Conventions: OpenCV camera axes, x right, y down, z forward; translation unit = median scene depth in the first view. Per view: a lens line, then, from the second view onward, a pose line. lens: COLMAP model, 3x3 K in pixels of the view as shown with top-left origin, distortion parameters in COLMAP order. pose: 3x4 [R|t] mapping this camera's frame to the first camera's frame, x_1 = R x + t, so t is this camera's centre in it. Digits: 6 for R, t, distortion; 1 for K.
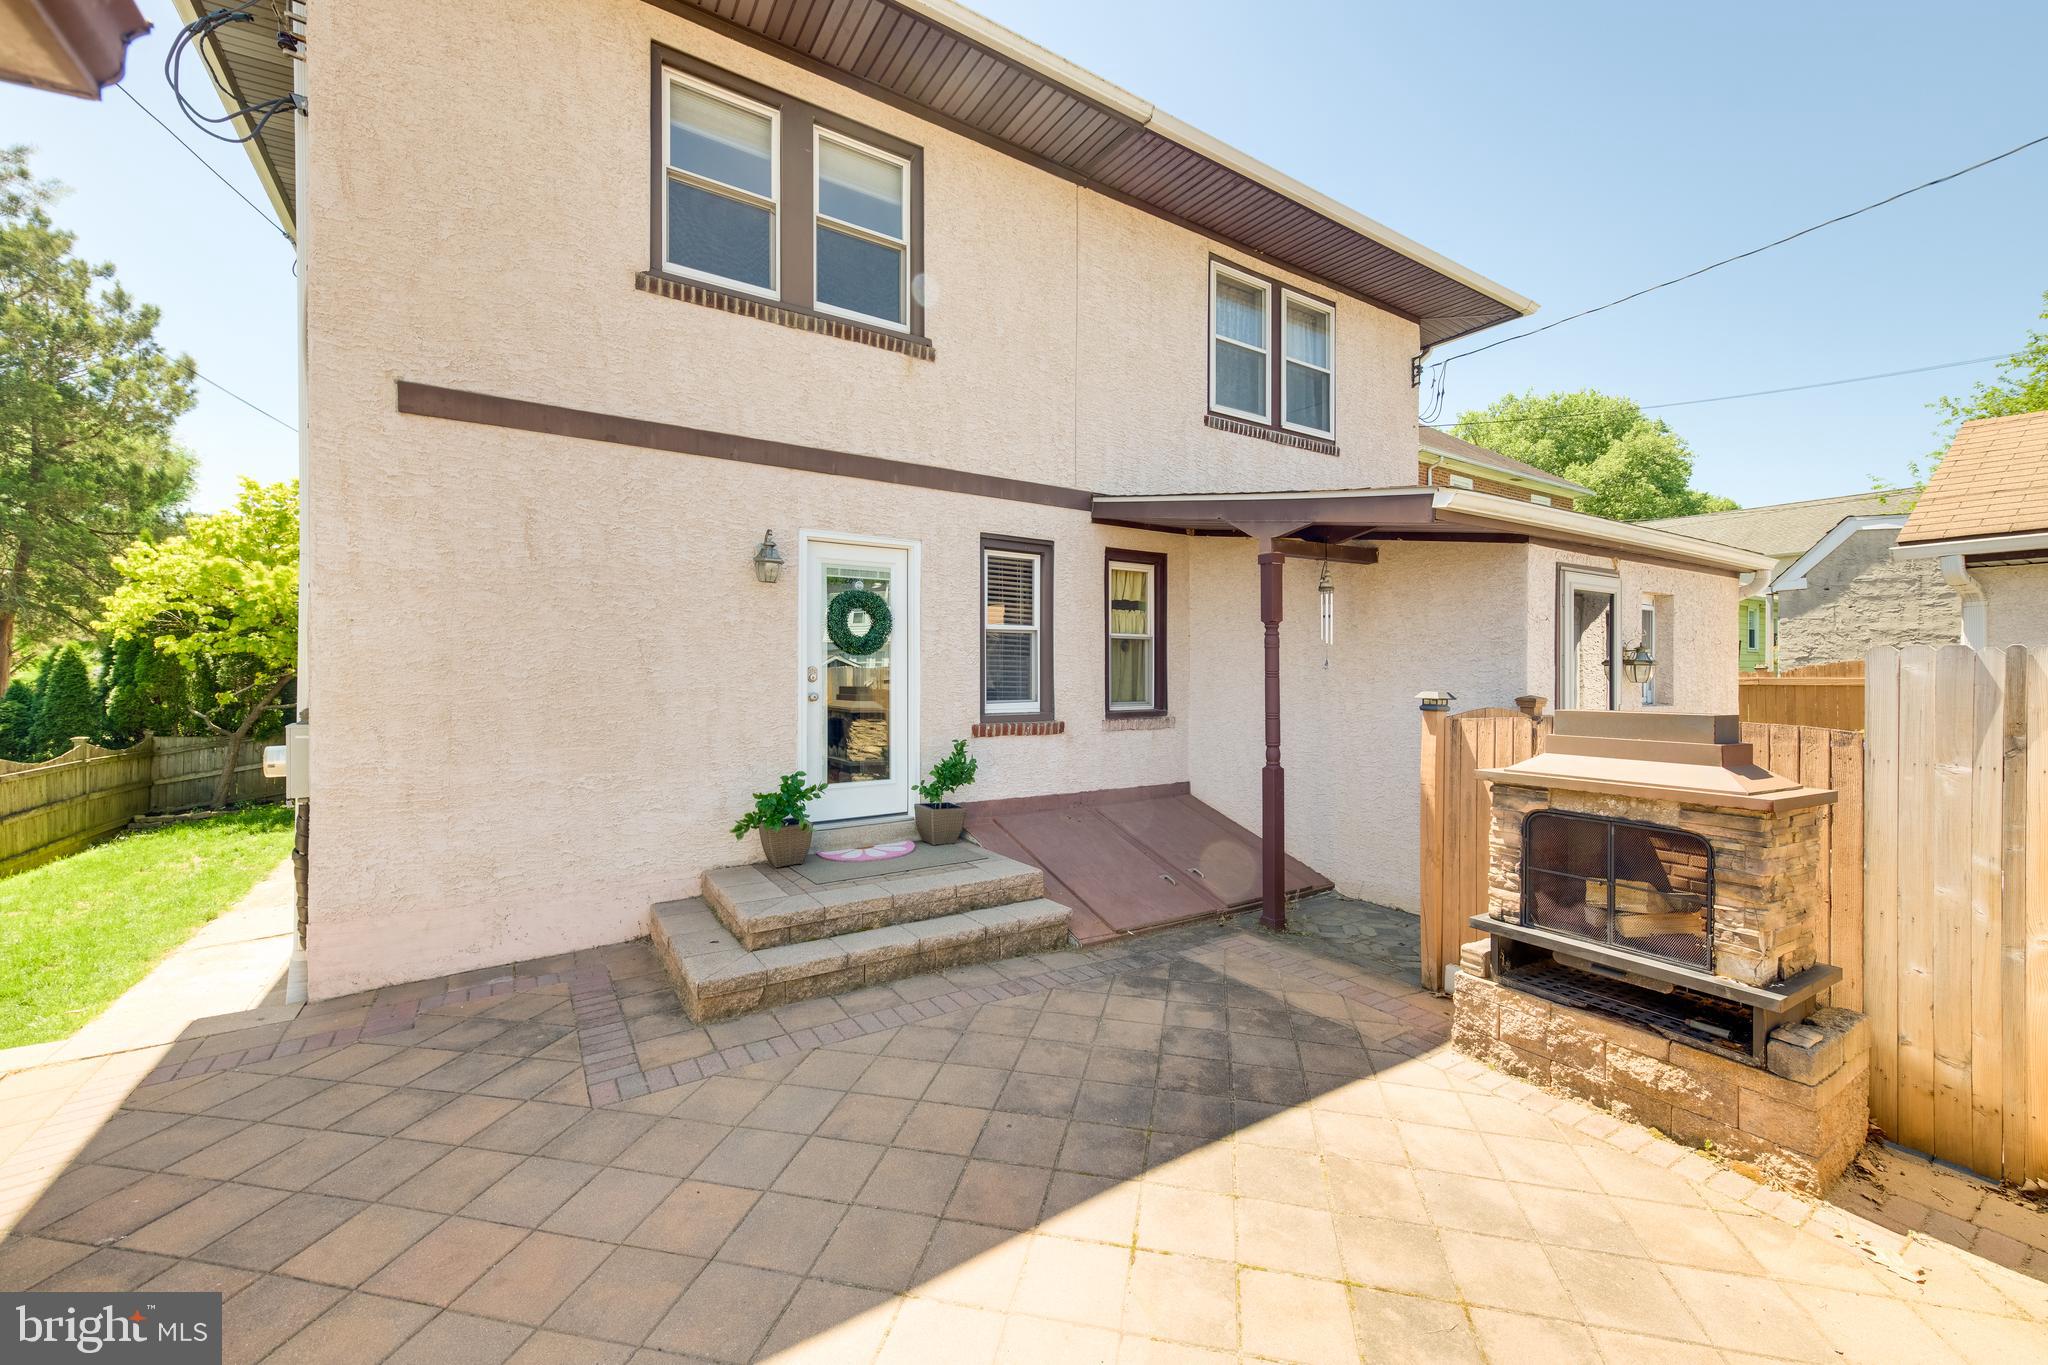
lens RADIAL K [[819.2, 0, 1044.7], [0, 819.2, 674.9], [0, 0, 1]] dist [0.015418, -0.004878]
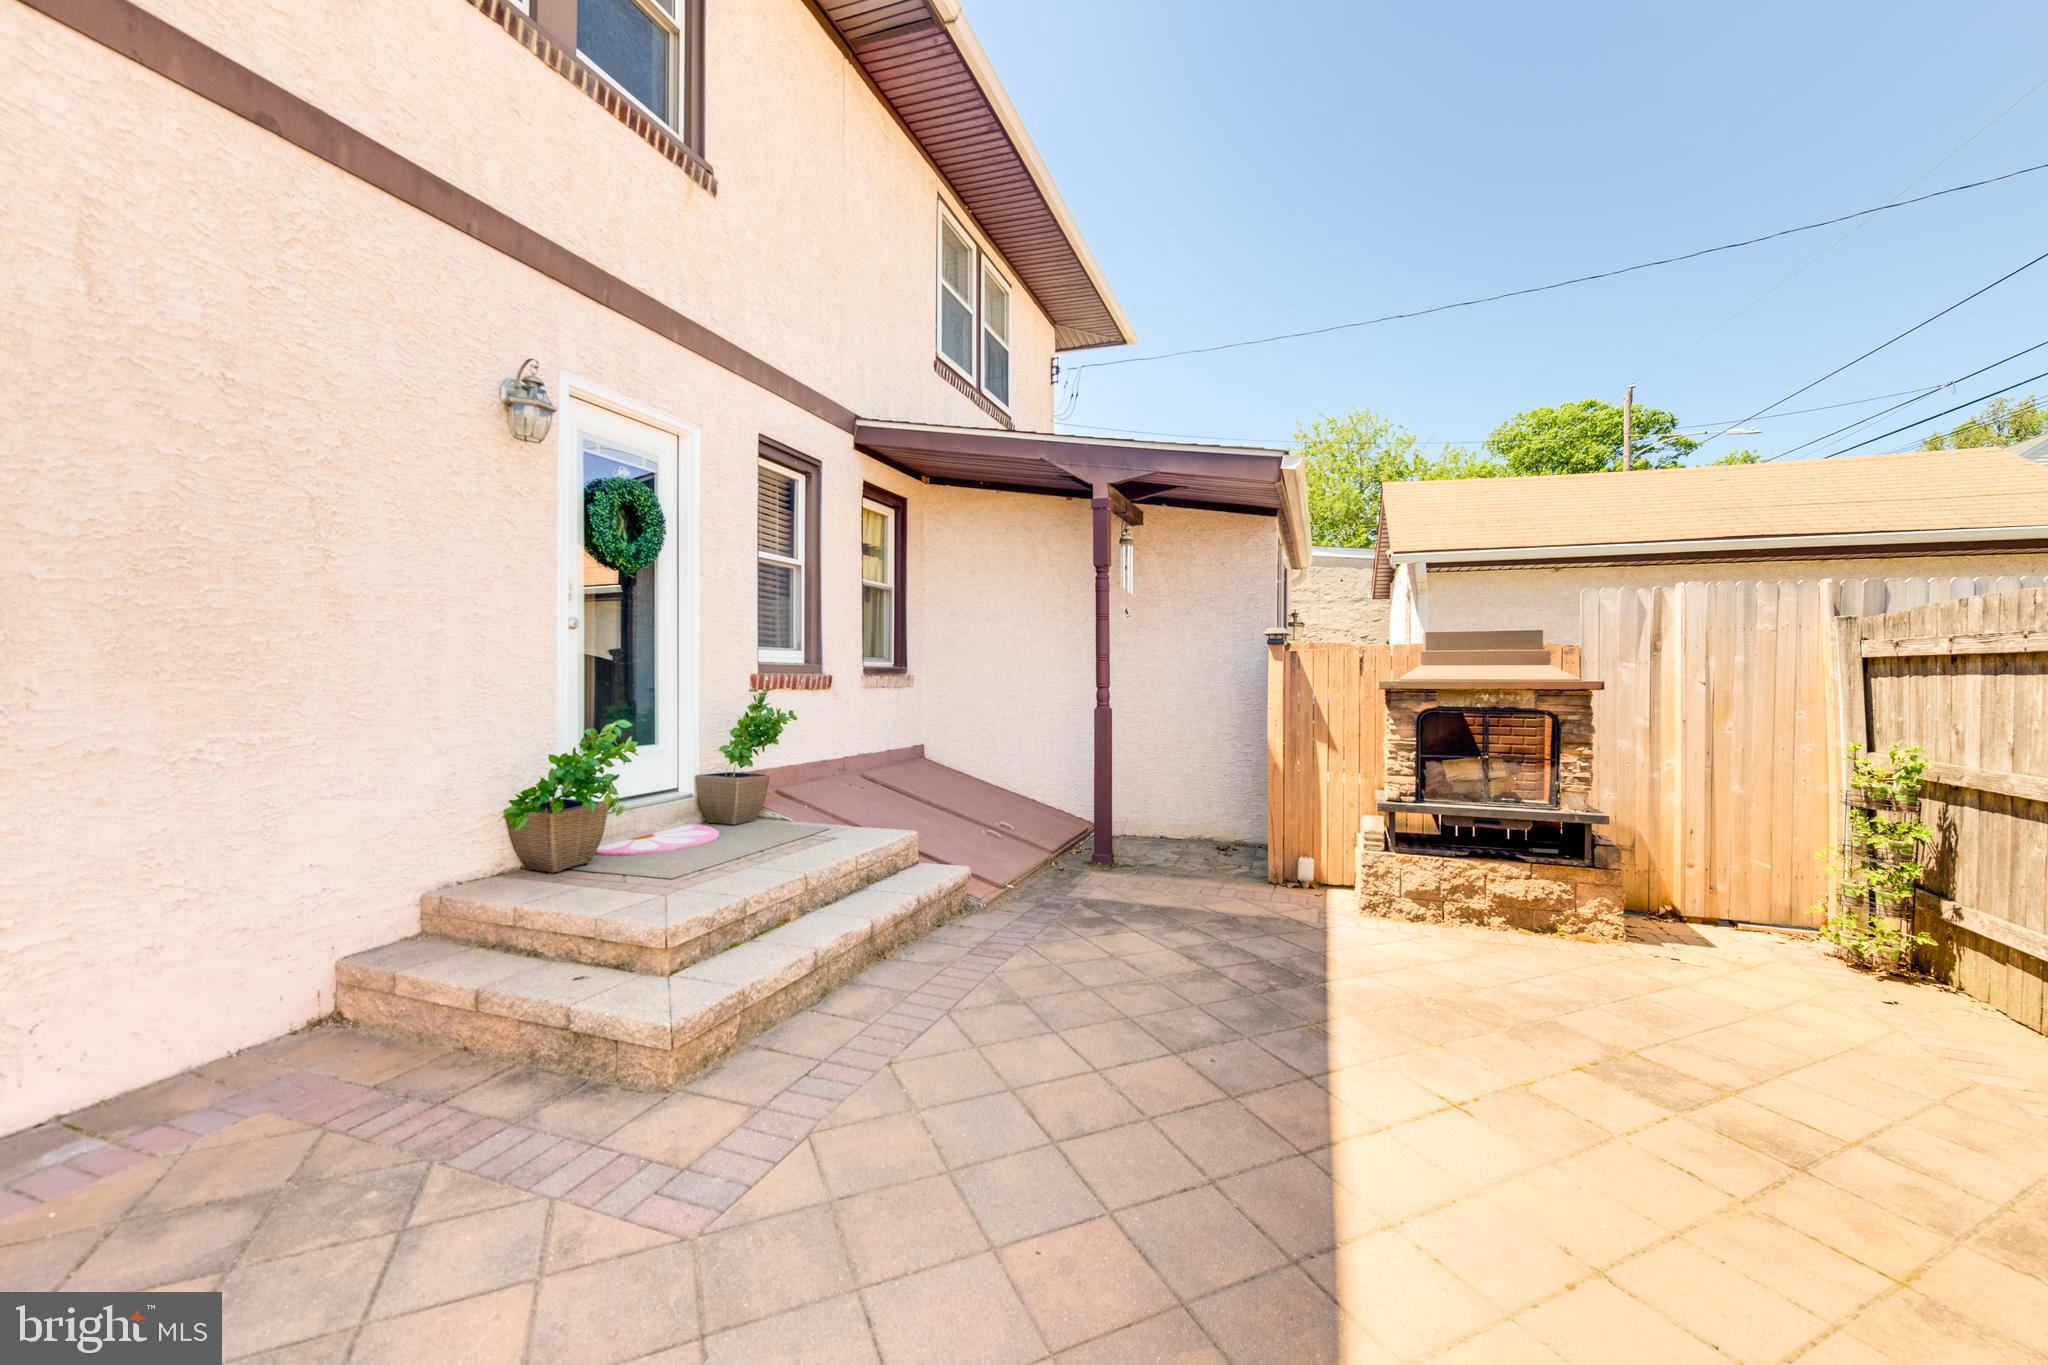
lens RADIAL K [[824.6, 0, 1051.5], [0, 824.6, 682.4], [0, 0, 1]] dist [-0.000987, -0.004115]
pose [[0.791989, -0.002298, 0.610532, -0.406481], [-0.001825, 0.999980, 0.006131, 0.075142], [-0.610533, -0.005969, 0.791968, 0.225758]]
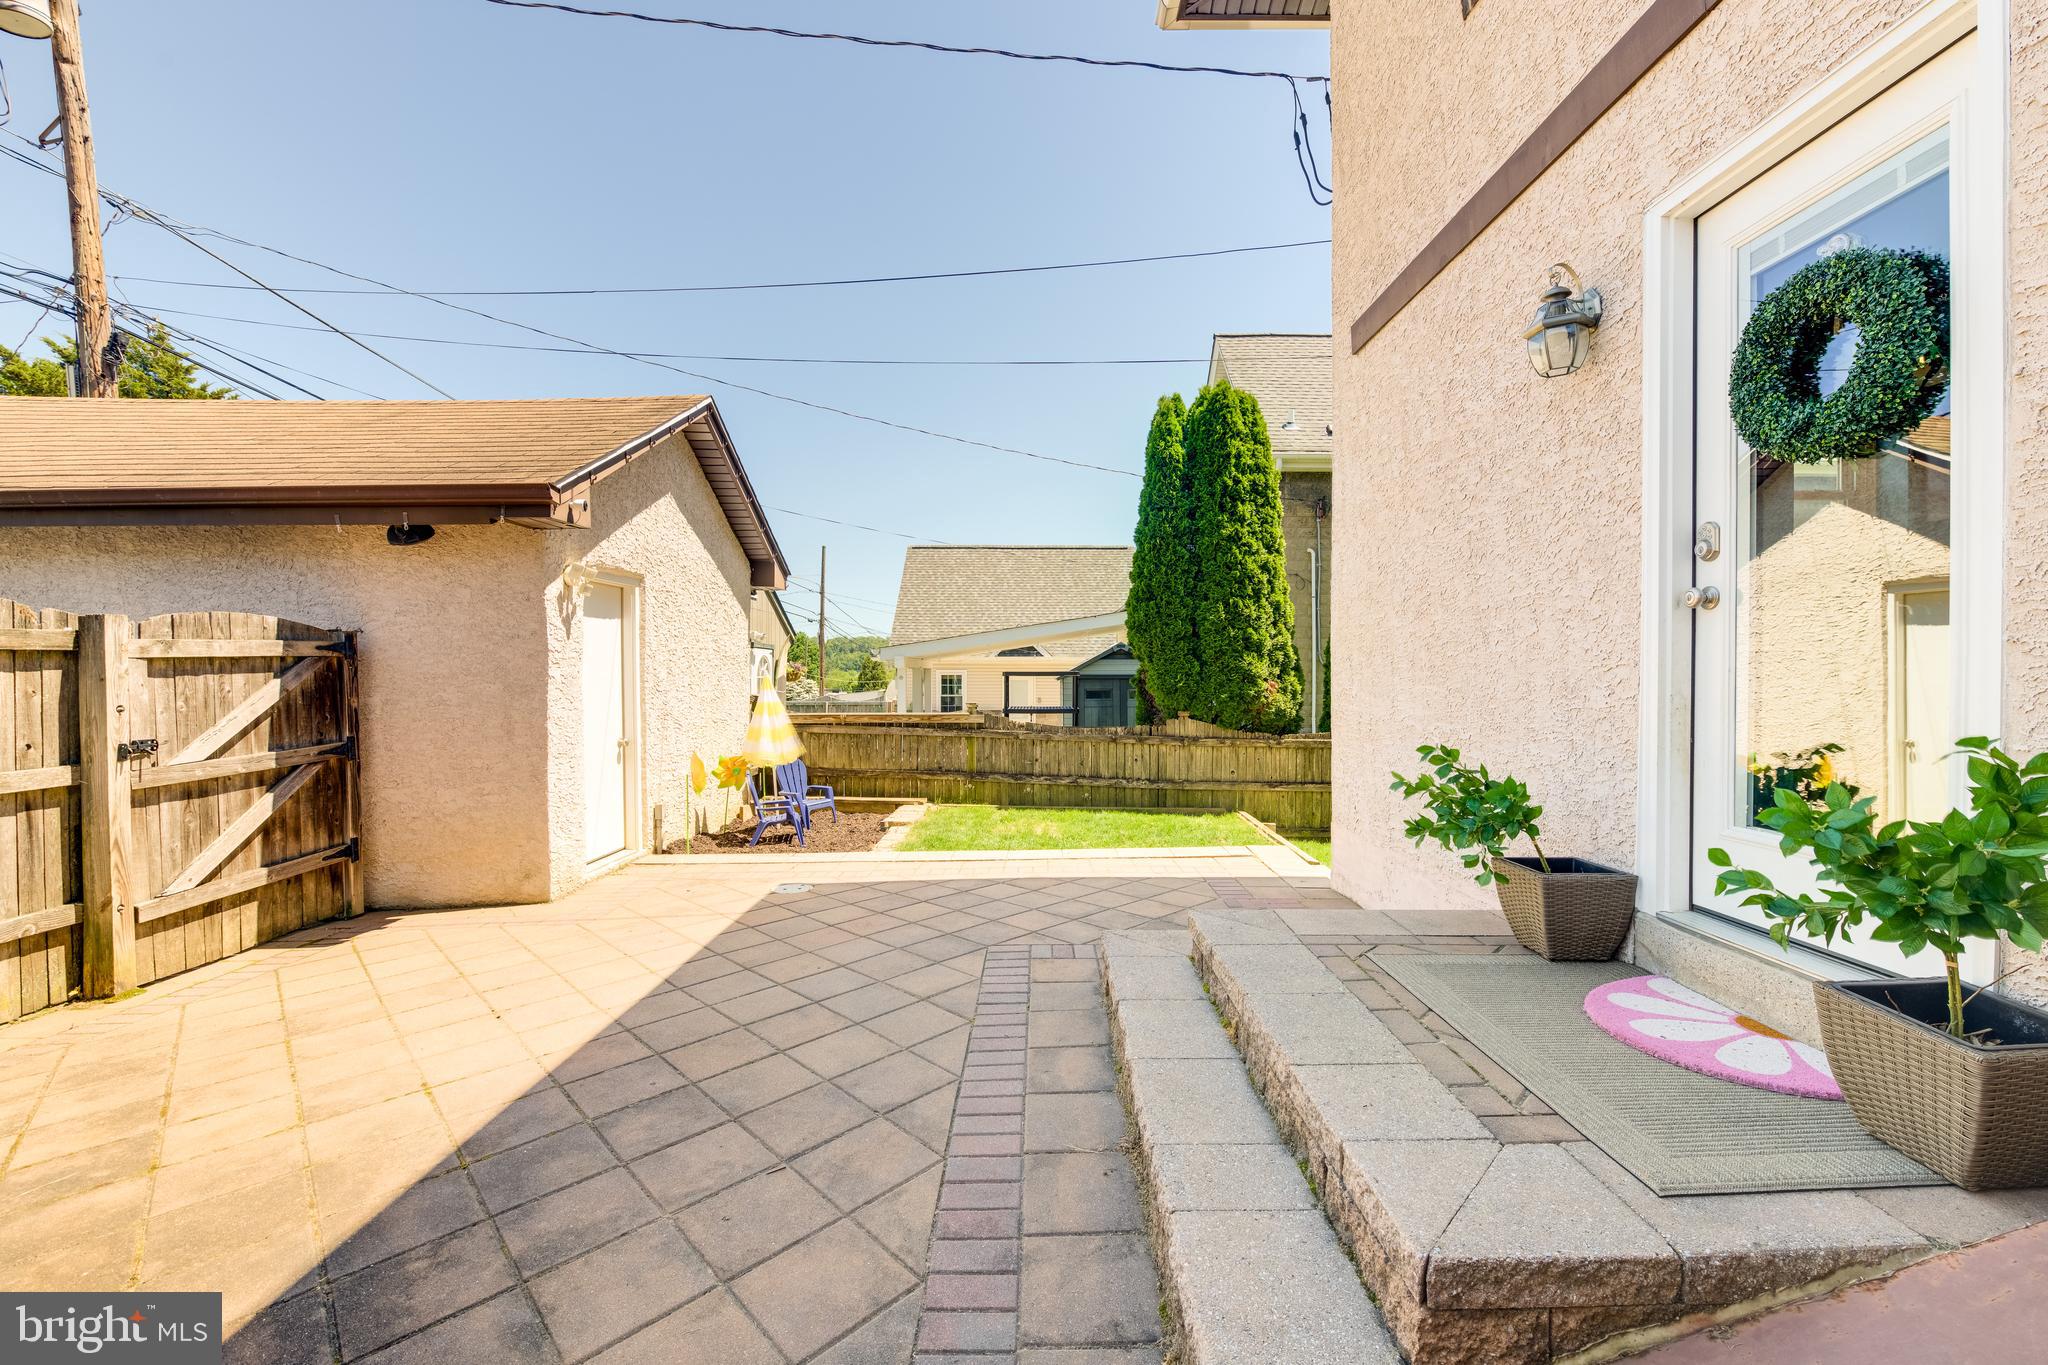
lens RADIAL K [[819.2, 0, 1044.7], [0, 819.2, 674.9], [0, 0, 1]] dist [0.015418, -0.004878]
pose [[-0.550532, 0.006679, -0.834787, 0.248243], [-0.000382, 0.999966, 0.008253, 0.064933], [0.834814, 0.004863, -0.550511, 1.012922]]
